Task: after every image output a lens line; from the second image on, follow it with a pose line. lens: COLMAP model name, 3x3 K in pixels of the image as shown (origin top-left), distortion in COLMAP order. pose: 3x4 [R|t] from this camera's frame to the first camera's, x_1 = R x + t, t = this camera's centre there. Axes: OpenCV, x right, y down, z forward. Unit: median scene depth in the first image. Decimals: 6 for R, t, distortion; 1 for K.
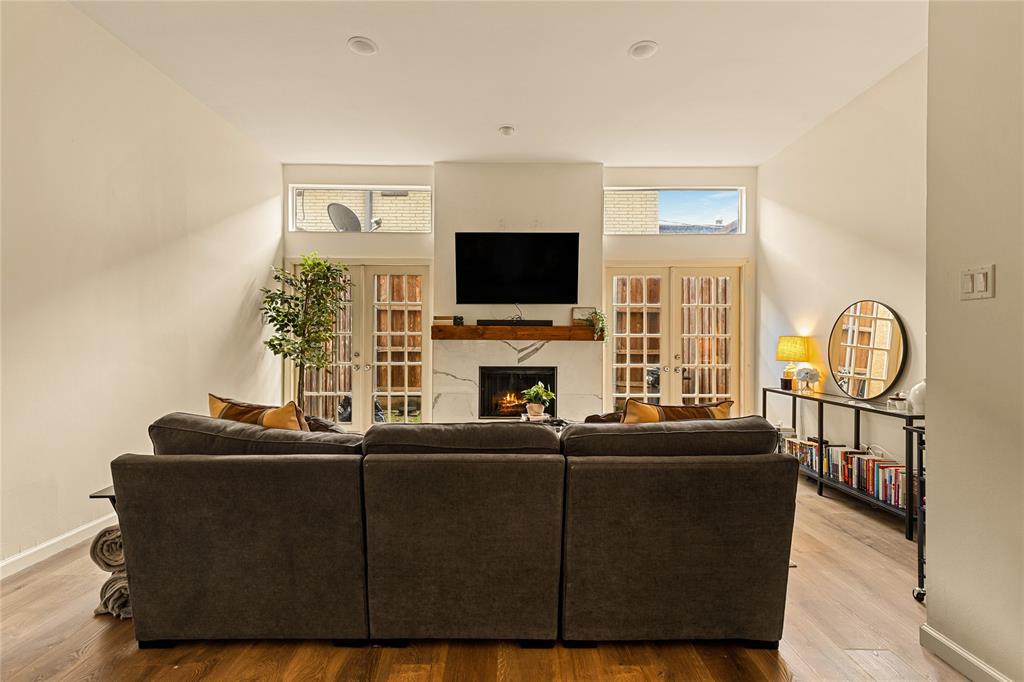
lens RADIAL K [[467.4, 0, 510.3], [0, 467.4, 339.5], [0, 0, 1]] dist [0.006934, -0.001969]
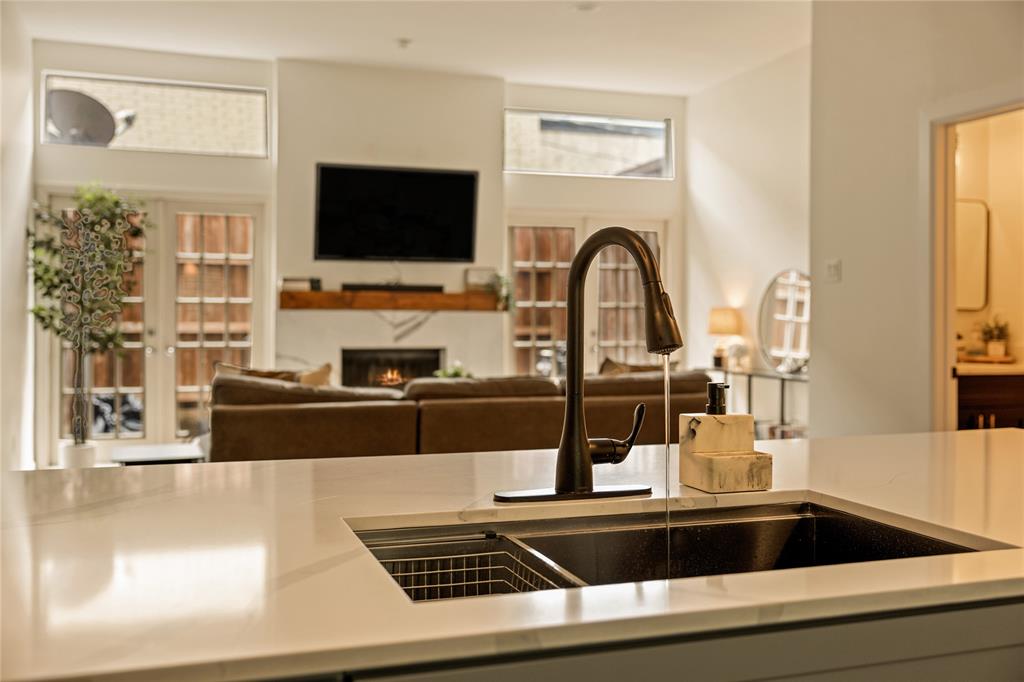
lens RADIAL K [[992.0, 0, 506.0], [0, 992.0, 303.2], [0, 0, 1]] dist [0.060511, 0.000000]
pose [[0.946803, 0.004940, 0.321776, -0.327979], [-0.001442, 0.999937, -0.011107, 0.005781], [-0.321811, 0.010052, 0.946751, -0.541867]]
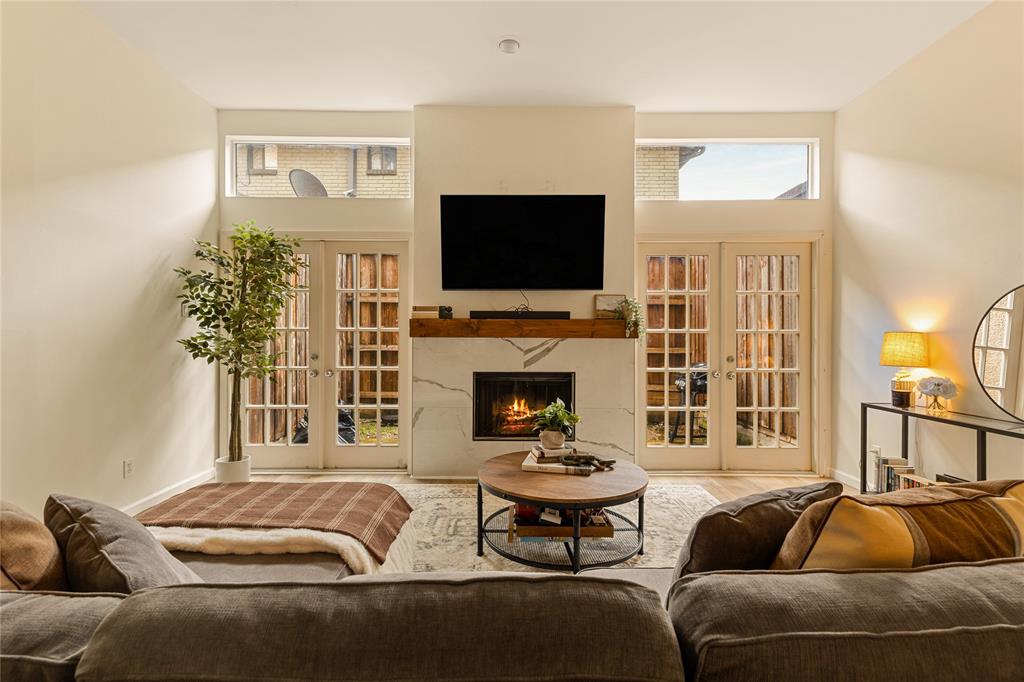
lens RADIAL K [[467.4, 0, 511.2], [0, 467.4, 335.3], [0, 0, 1]] dist [0.006934, -0.001969]
pose [[0.999997, -0.001958, 0.001286, -0.005700], [0.001959, 0.999998, -0.000853, -0.001876], [-0.001284, 0.000856, 0.999999, 0.244074]]
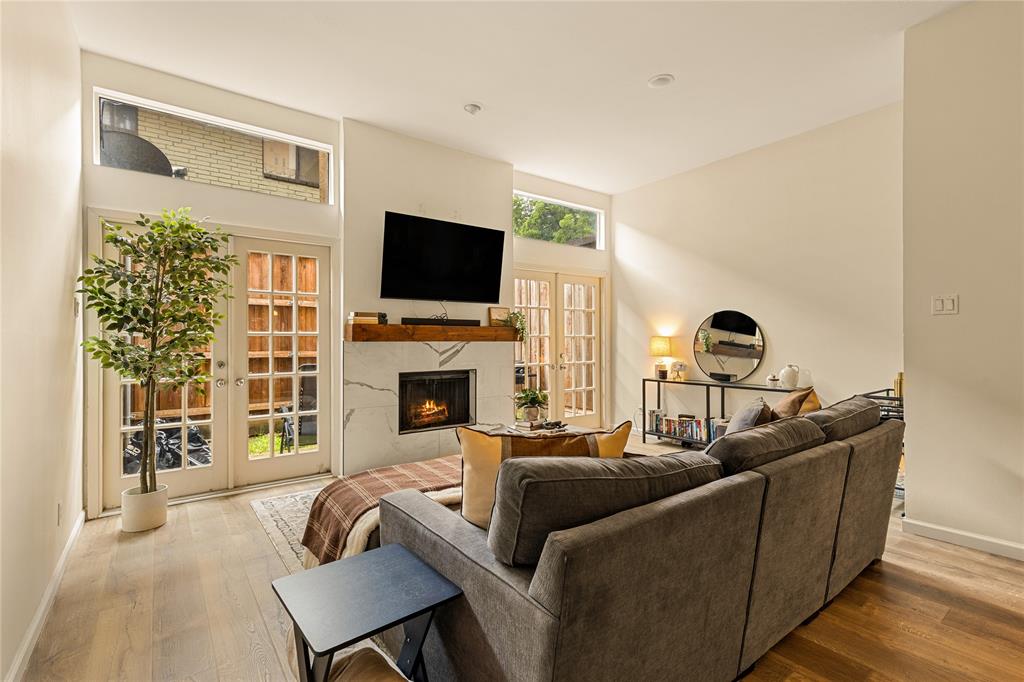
lens RADIAL K [[467.4, 0, 511.2], [0, 467.4, 340.1], [0, 0, 1]] dist [0.006934, -0.001969]
pose [[0.795630, -0.005629, 0.605757, -0.432040], [0.005476, 0.999983, 0.002100, -0.002577], [-0.605759, 0.001647, 0.795647, 0.207652]]
